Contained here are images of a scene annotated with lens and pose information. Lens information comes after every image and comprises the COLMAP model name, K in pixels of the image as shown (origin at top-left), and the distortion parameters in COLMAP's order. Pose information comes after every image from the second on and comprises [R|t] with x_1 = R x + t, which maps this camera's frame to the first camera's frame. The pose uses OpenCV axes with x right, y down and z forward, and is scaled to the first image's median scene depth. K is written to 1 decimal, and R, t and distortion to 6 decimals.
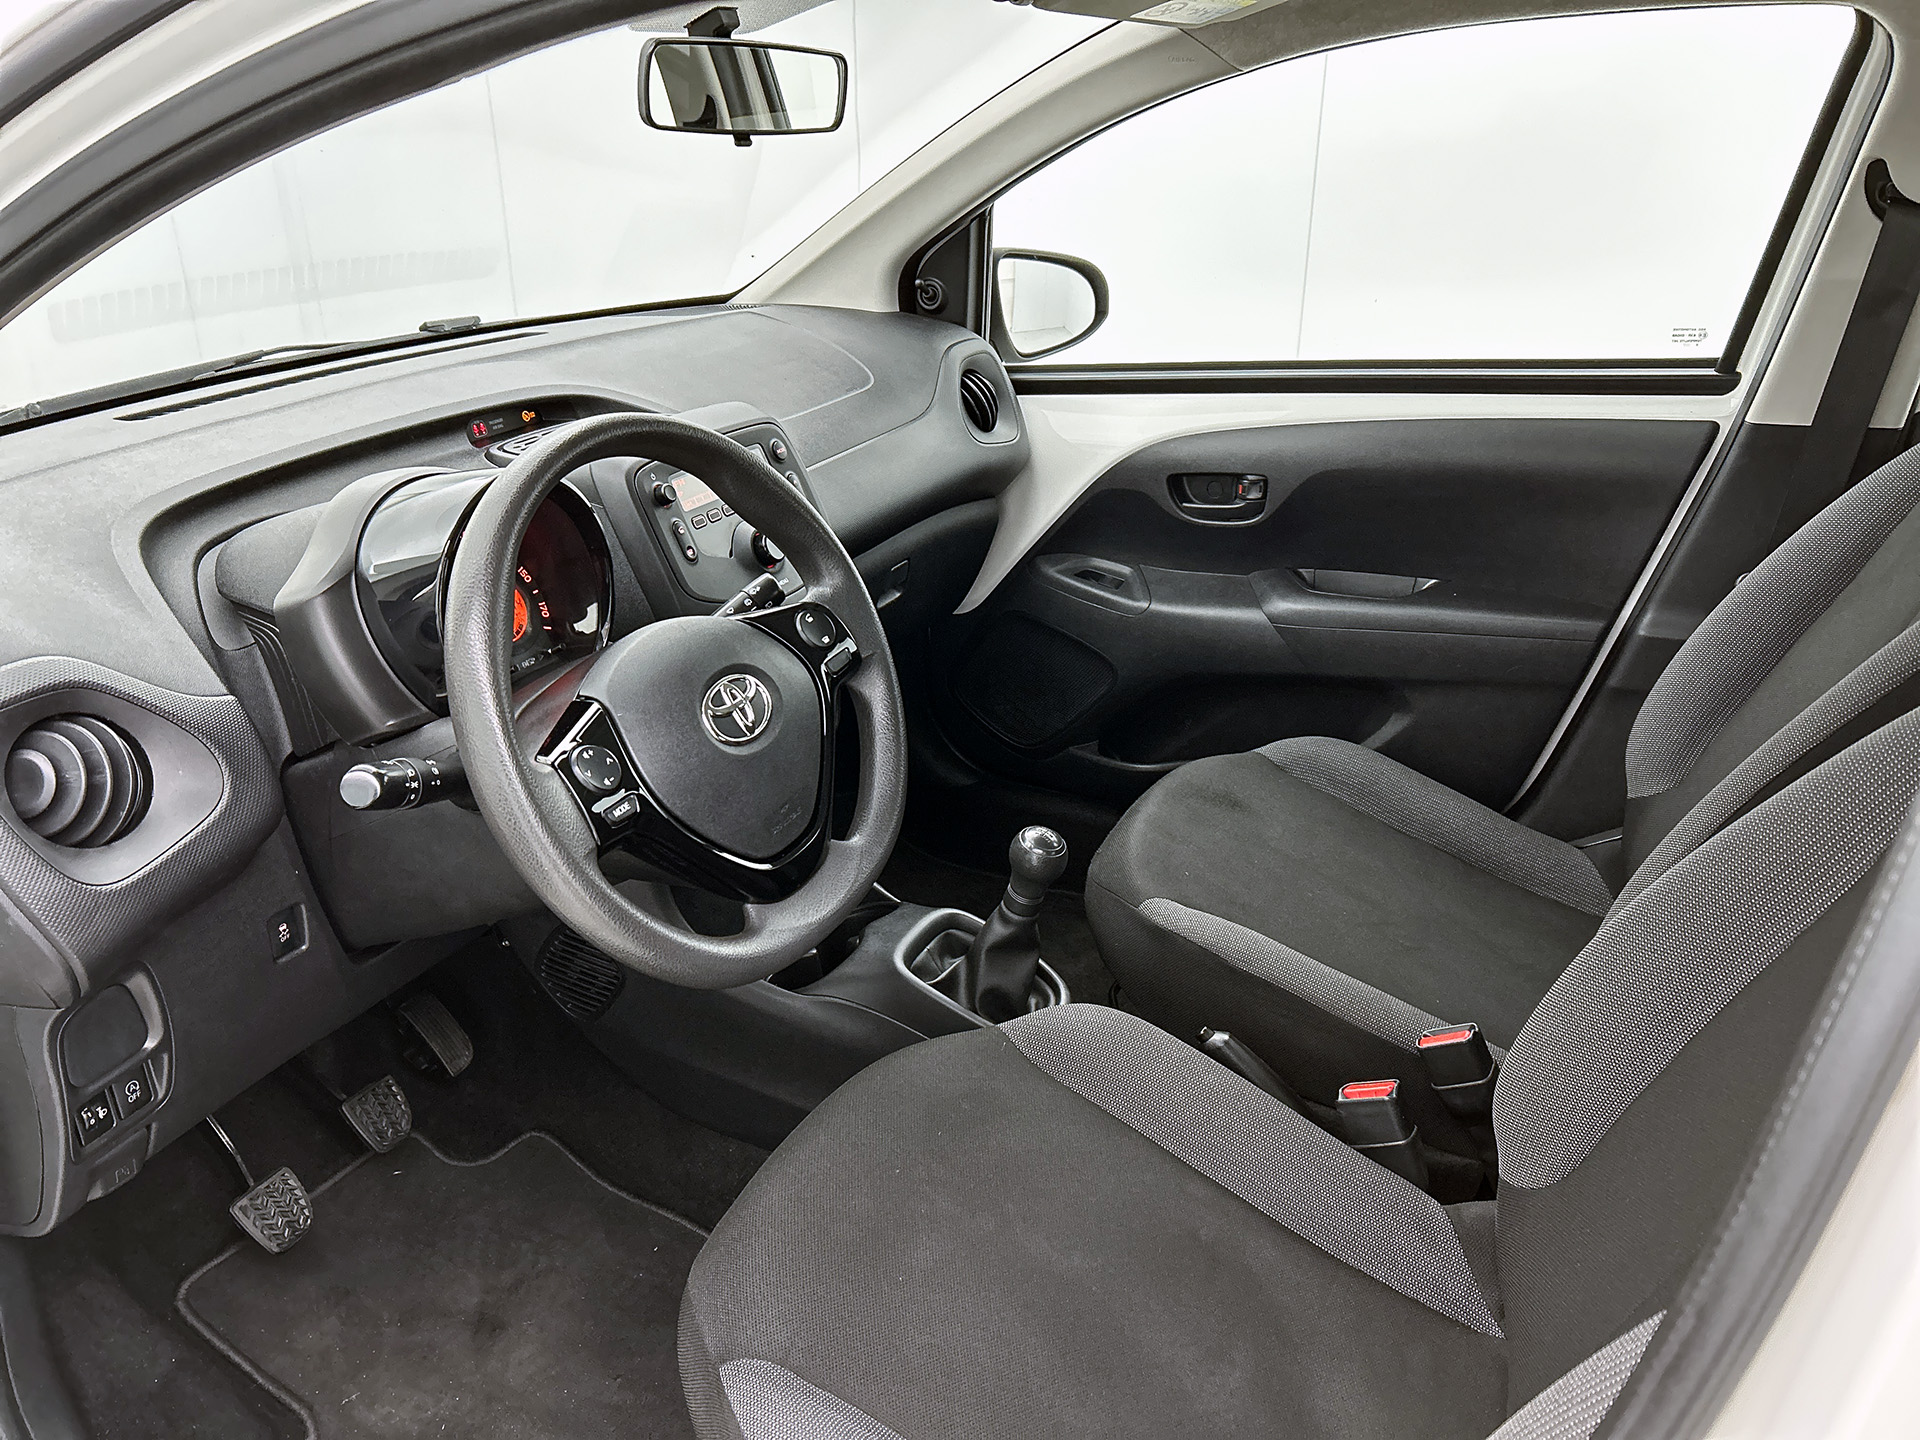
lens RADIAL K [[1475.7, 0, 963.5], [0, 1475.7, 737.8], [0, 0, 1]] dist [0.038604, -0.039359]
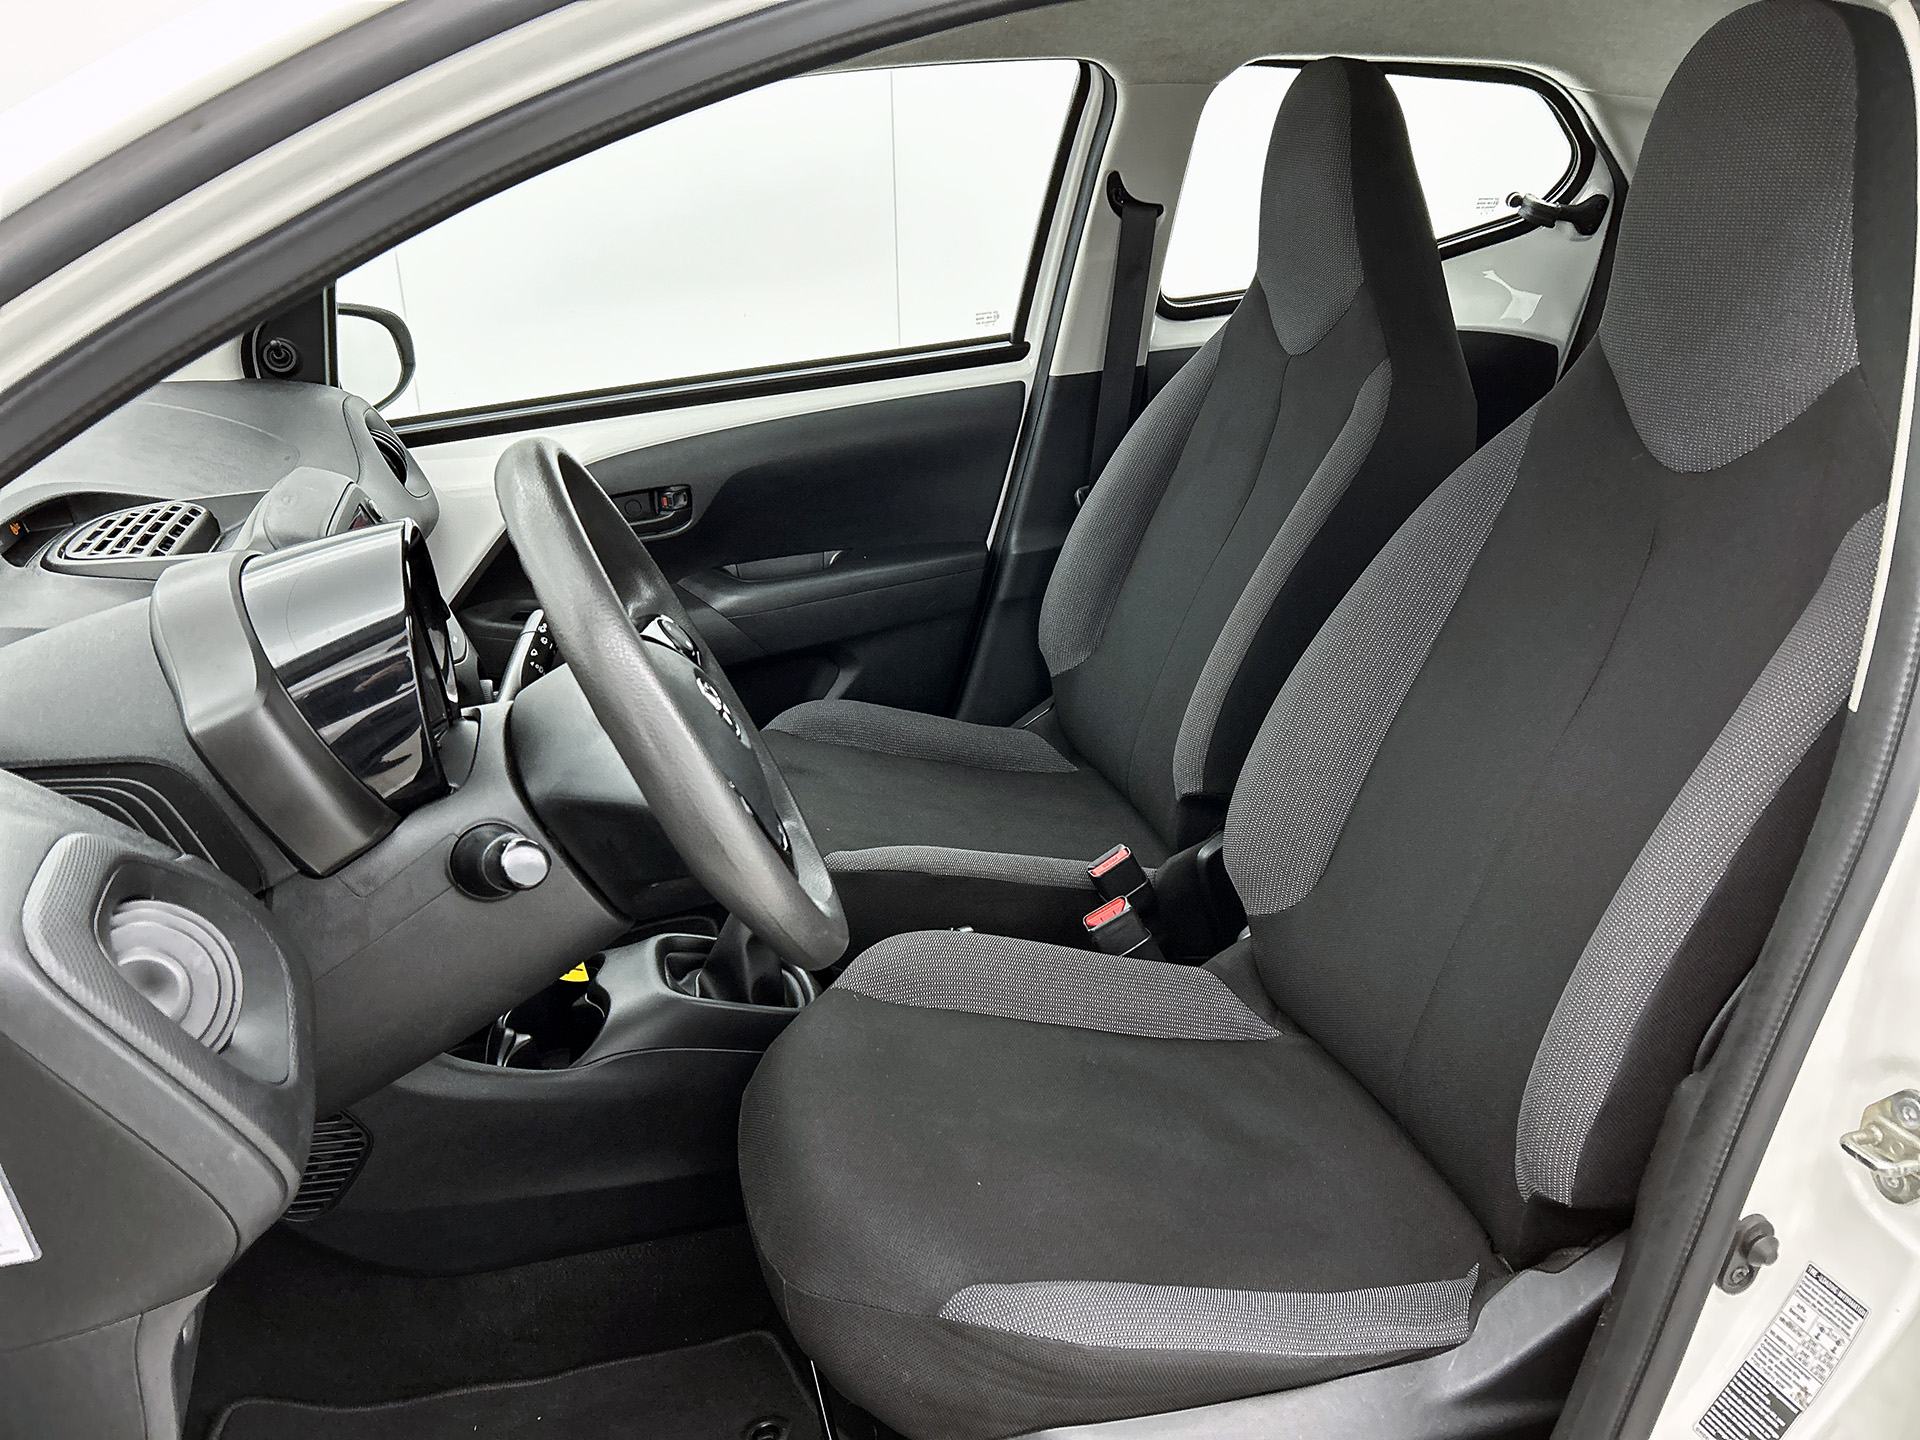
lens RADIAL K [[1475.7, 0, 974.1], [0, 1475.7, 717.9], [0, 0, 1]] dist [0.038604, -0.039359]
pose [[0.722808, -0.254198, 0.642598, -0.428126], [0.296207, 0.954099, 0.044241, -0.001851], [-0.624348, 0.158364, 0.764925, 0.087709]]
